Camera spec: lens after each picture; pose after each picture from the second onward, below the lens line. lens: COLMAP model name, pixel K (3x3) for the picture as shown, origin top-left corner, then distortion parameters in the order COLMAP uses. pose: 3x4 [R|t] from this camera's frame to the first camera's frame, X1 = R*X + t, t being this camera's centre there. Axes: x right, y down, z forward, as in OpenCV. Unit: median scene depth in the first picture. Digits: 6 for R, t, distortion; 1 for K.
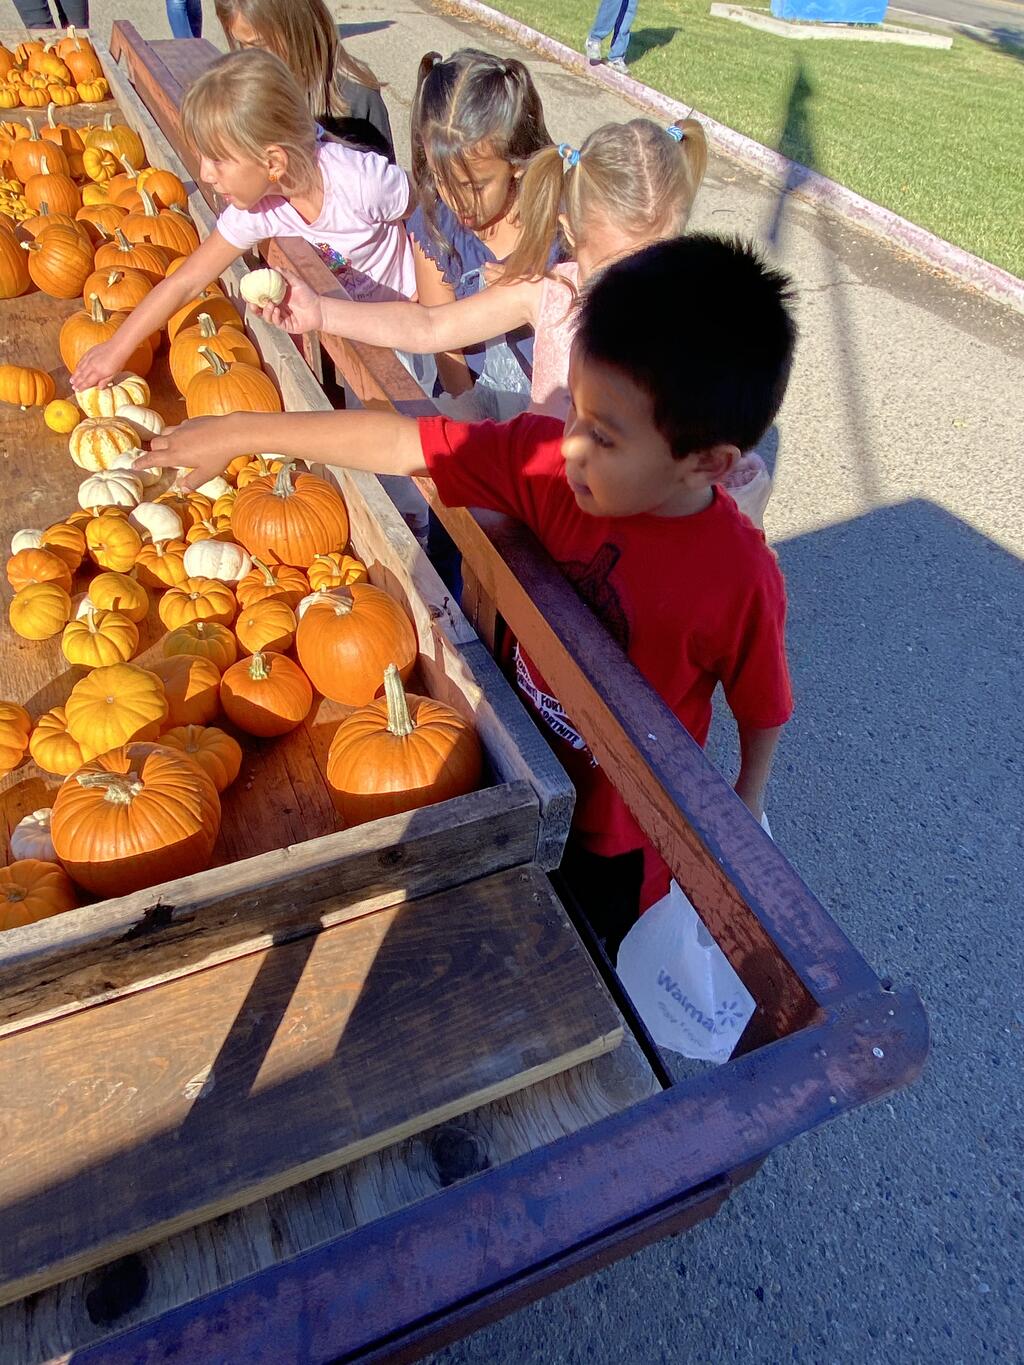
lens RADIAL K [[898.8, 0, 513.9], [0, 898.8, 678.0], [0, 0, 1]] dist [0.003803, -0.009924]
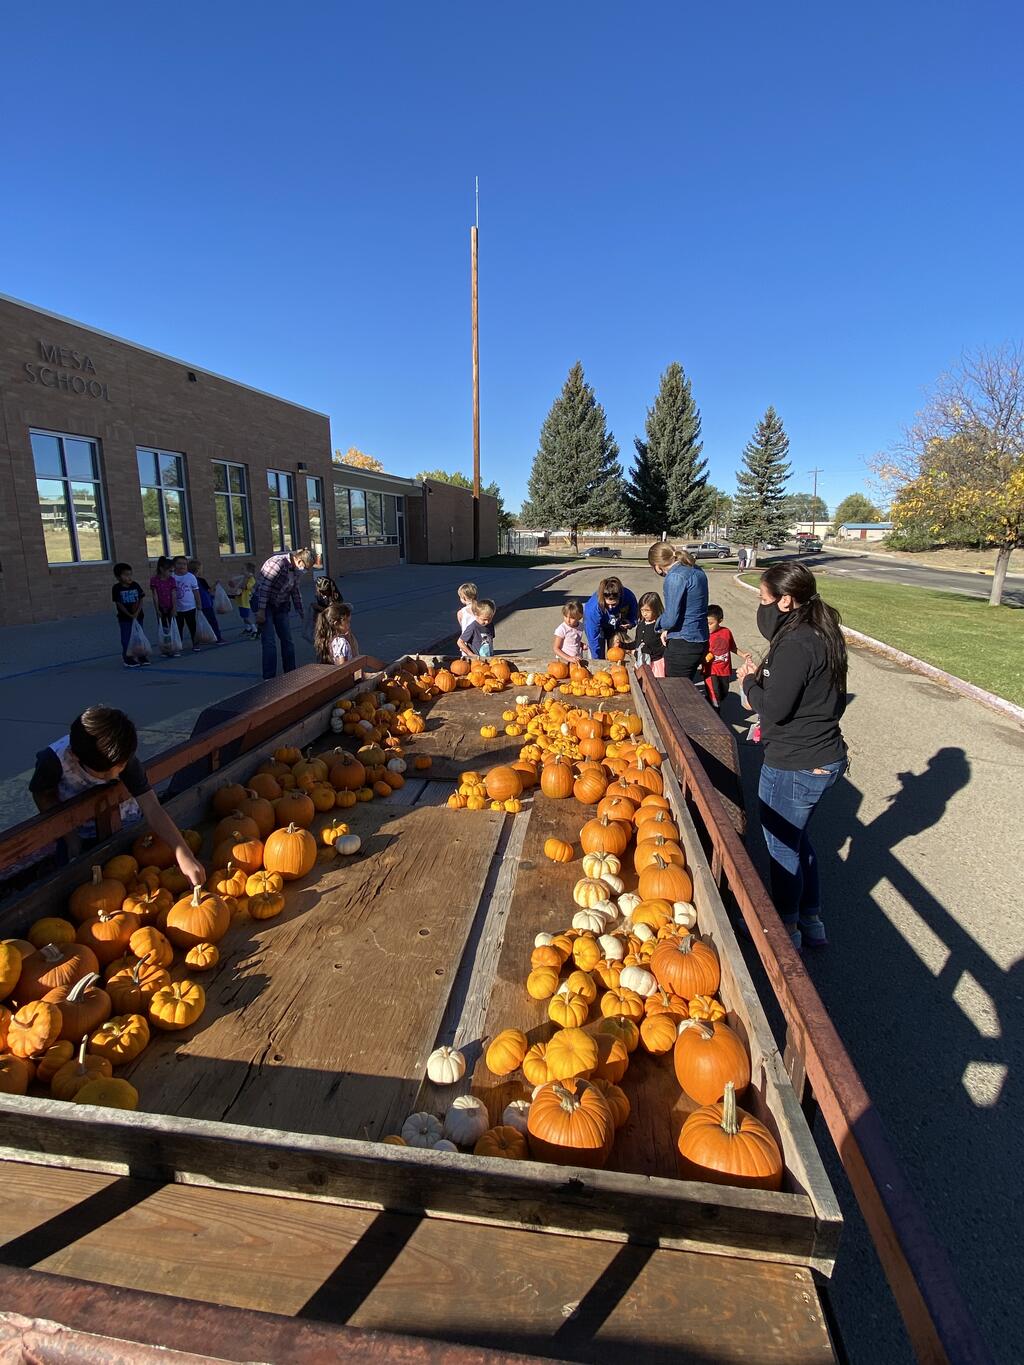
lens RADIAL K [[655.9, 0, 513.5], [0, 655.9, 685.2], [0, 0, 1]] dist [0.027354, -0.018198]
pose [[0.862913, 0.065018, -0.501153, 0.046532], [-0.315155, 0.844457, -0.433093, 0.011145], [0.395044, 0.531662, 0.749183, -0.262621]]
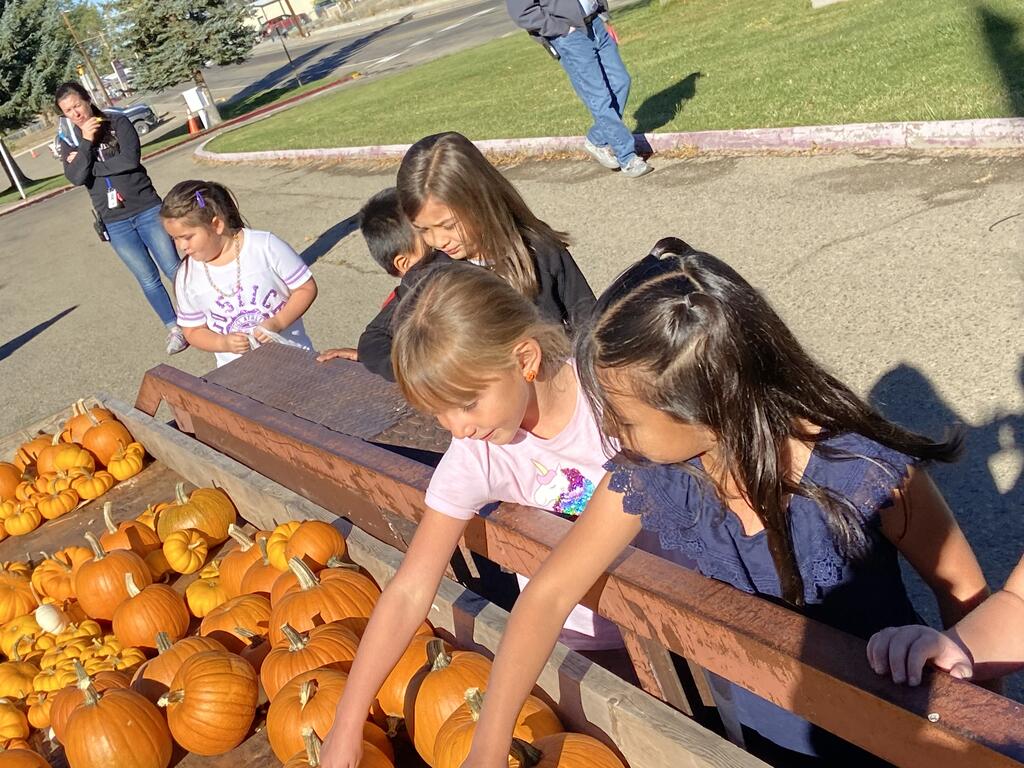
lens RADIAL K [[1531.1, 0, 523.5], [0, 1531.1, 375.2], [0, 0, 1]] dist [0.100530, 0.000000]
pose [[0.907385, -0.413859, -0.073305, -0.127698], [0.333845, 0.815649, -0.472509, -0.047237], [0.255343, 0.404275, 0.878272, -0.064022]]
